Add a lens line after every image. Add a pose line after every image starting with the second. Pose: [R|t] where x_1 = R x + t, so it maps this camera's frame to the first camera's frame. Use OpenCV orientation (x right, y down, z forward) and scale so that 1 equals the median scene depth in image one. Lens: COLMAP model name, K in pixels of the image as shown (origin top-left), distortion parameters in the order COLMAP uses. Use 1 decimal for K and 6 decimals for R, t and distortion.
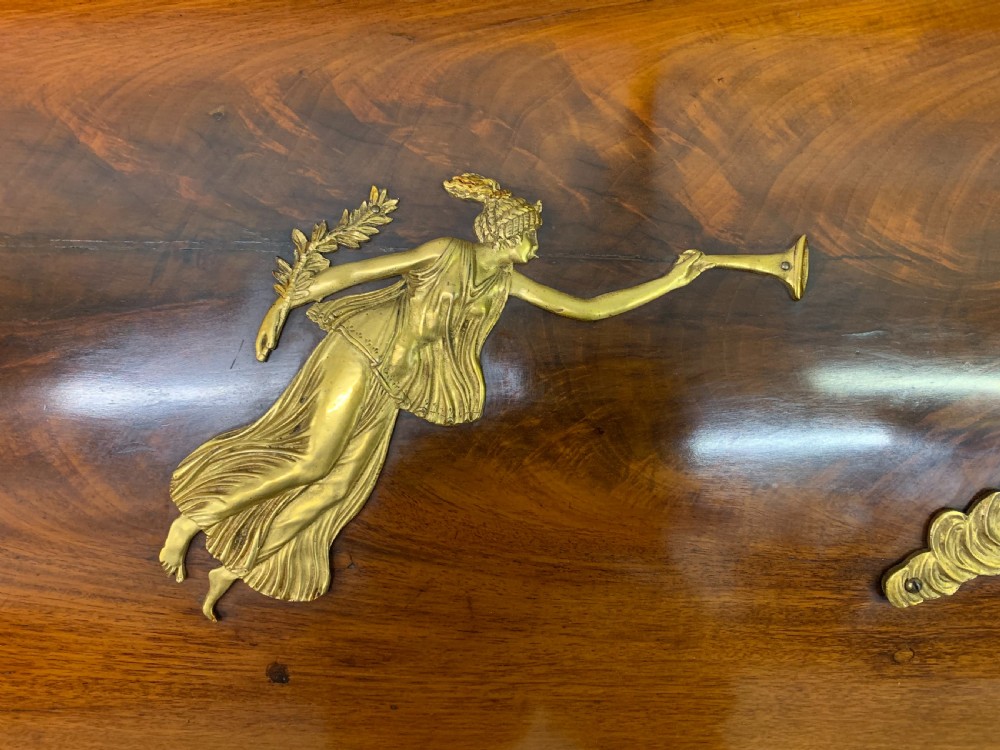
lens RADIAL K [[767.2, 0, 472.3], [0, 767.2, 362.8], [0, 0, 1]] dist [0.038904, -0.044233]
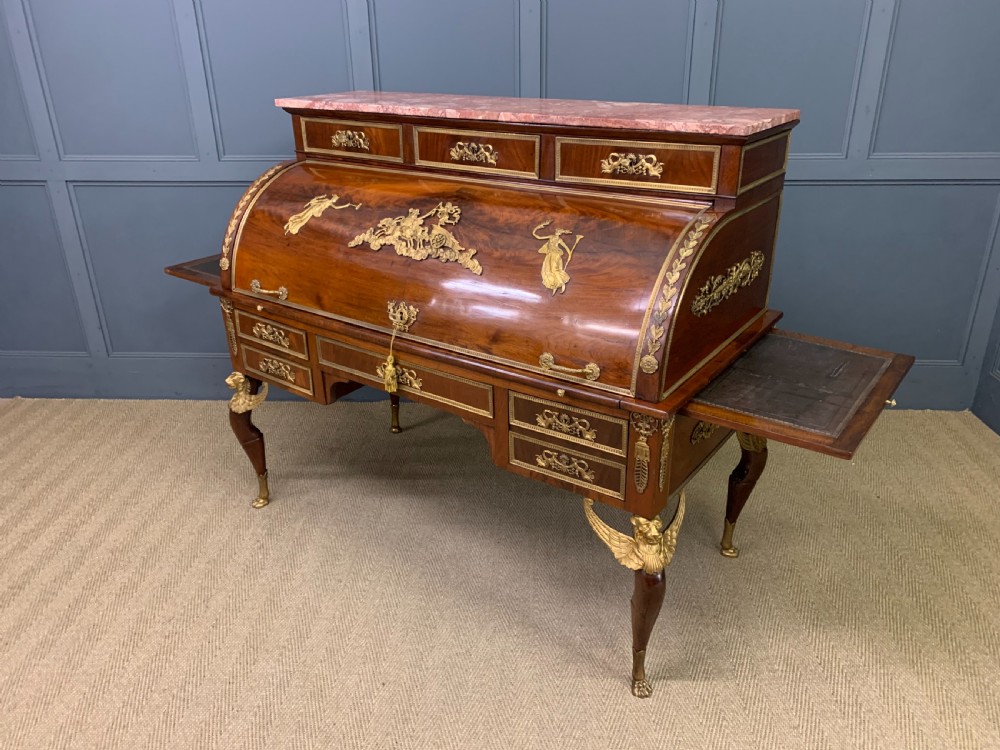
lens RADIAL K [[767.2, 0, 512.6], [0, 767.2, 371.0], [0, 0, 1]] dist [0.038904, -0.044233]
pose [[0.805673, 0.194130, -0.559648, 6.097214], [-0.418037, 0.855705, -0.304983, 2.894428], [0.419687, 0.479670, 0.770571, -3.373817]]
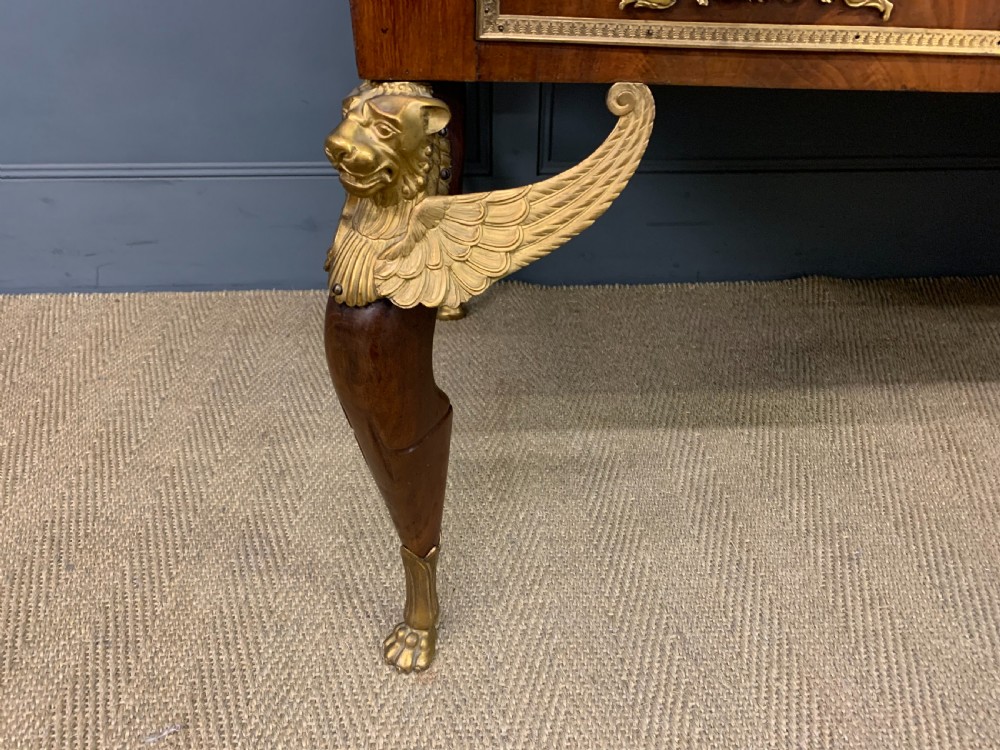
lens RADIAL K [[767.2, 0, 496.8], [0, 767.2, 370.6], [0, 0, 1]] dist [0.038904, -0.044233]
pose [[0.998851, -0.047320, 0.007570, -1.053289], [0.047486, 0.956111, -0.289131, 2.572176], [0.006444, 0.289158, 0.957260, 0.678404]]
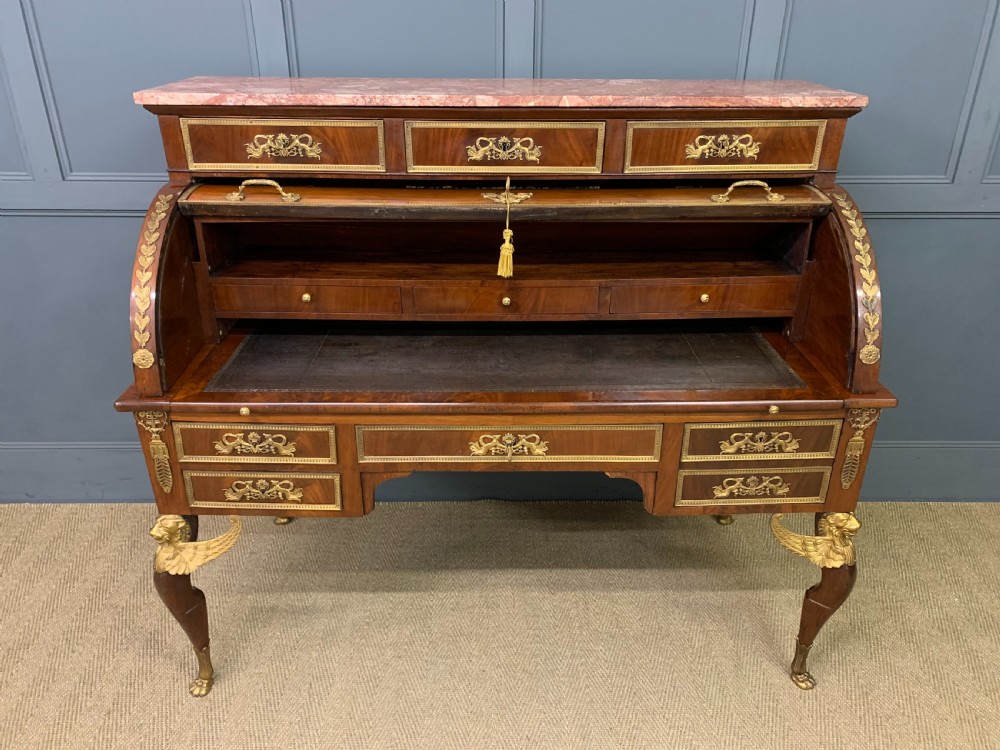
lens RADIAL K [[767.2, 0, 501.5], [0, 767.2, 382.0], [0, 0, 1]] dist [0.038904, -0.044233]
pose [[0.999427, -0.028320, -0.018555, 1.358433], [0.018778, 0.919667, -0.392249, 2.932362], [0.028173, 0.391676, 0.919672, -3.541845]]
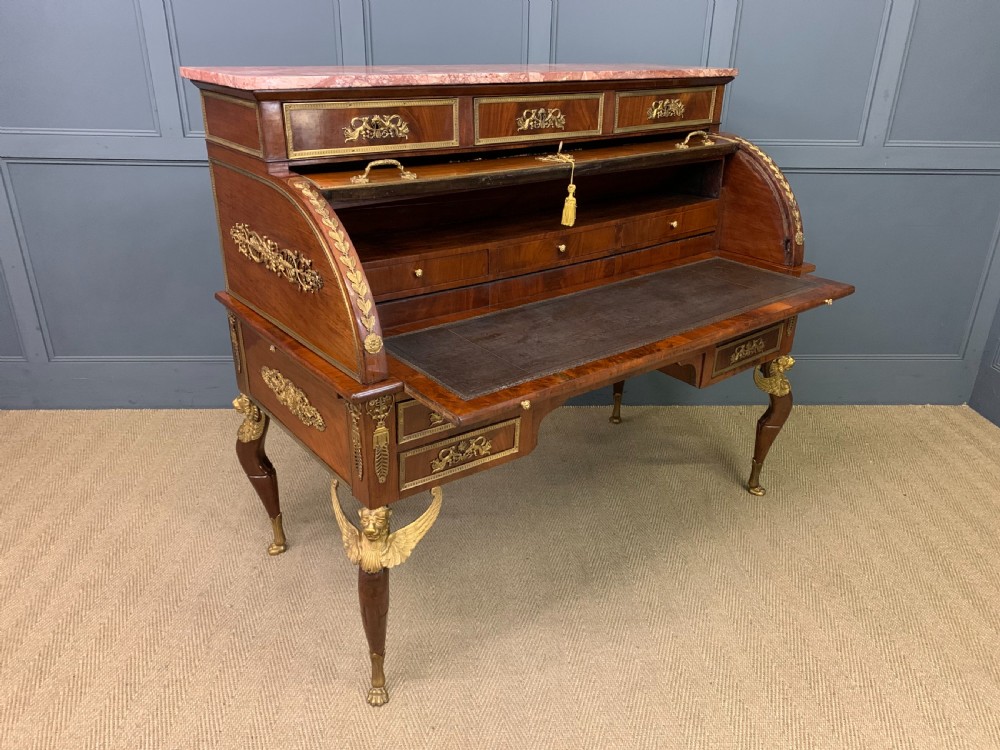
lens RADIAL K [[767.2, 0, 509.1], [0, 767.2, 391.2], [0, 0, 1]] dist [0.038904, -0.044233]
pose [[0.799019, -0.276596, 0.533914, -3.189838], [0.463855, 0.848544, -0.254582, 2.683570], [-0.382633, 0.451075, 0.806302, -3.188391]]
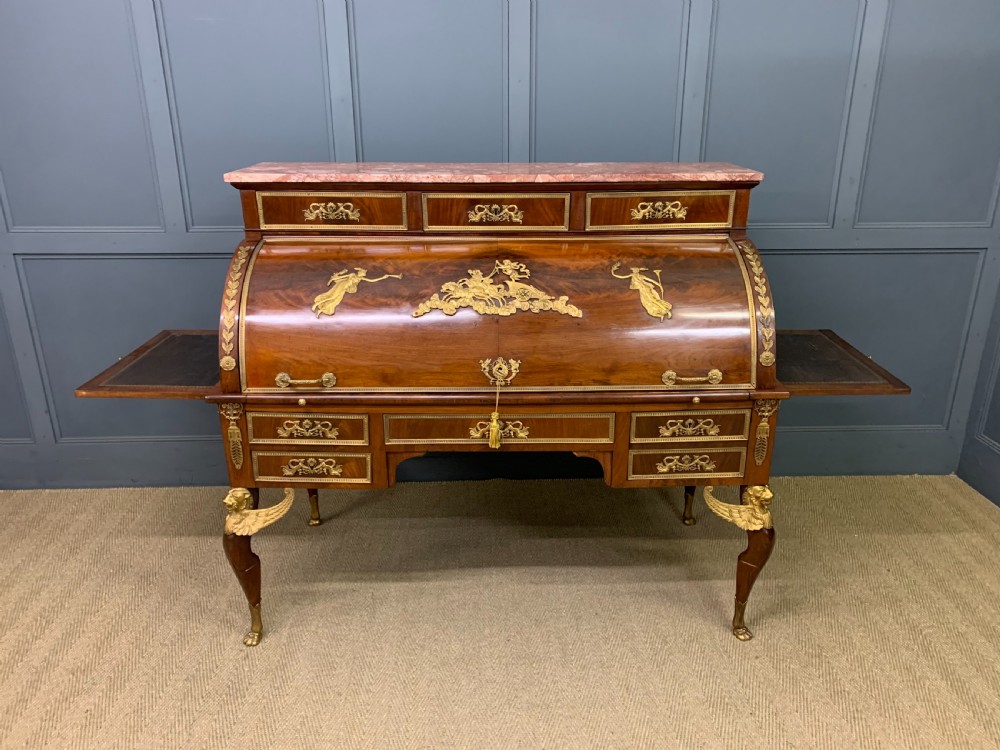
lens RADIAL K [[767.2, 0, 505.1], [0, 767.2, 380.3], [0, 0, 1]] dist [0.038904, -0.044233]
pose [[0.999175, -0.034746, -0.021024, 1.520567], [0.020112, 0.873102, -0.487123, 4.302362], [0.035281, 0.486299, 0.873080, -4.849483]]
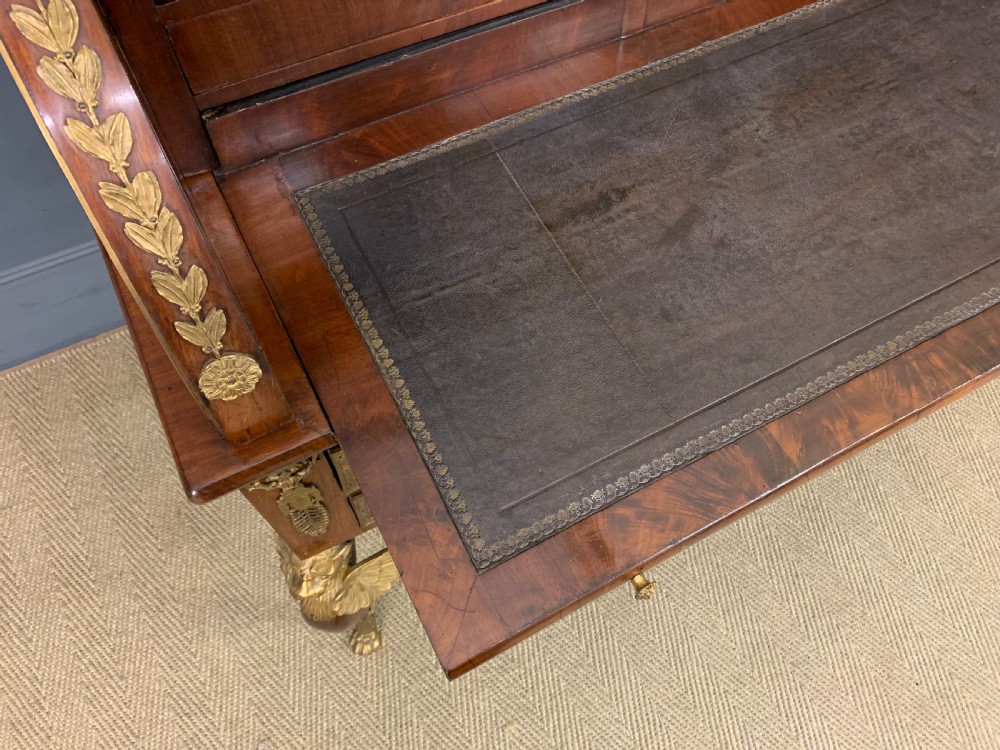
lens RADIAL K [[767.2, 0, 500.1], [0, 767.2, 388.0], [0, 0, 1]] dist [0.038904, -0.044233]
pose [[0.895860, -0.403249, 0.186614, -0.918419], [0.345912, 0.896535, 0.276713, 0.468787], [-0.278891, -0.183344, 0.942658, -0.714335]]
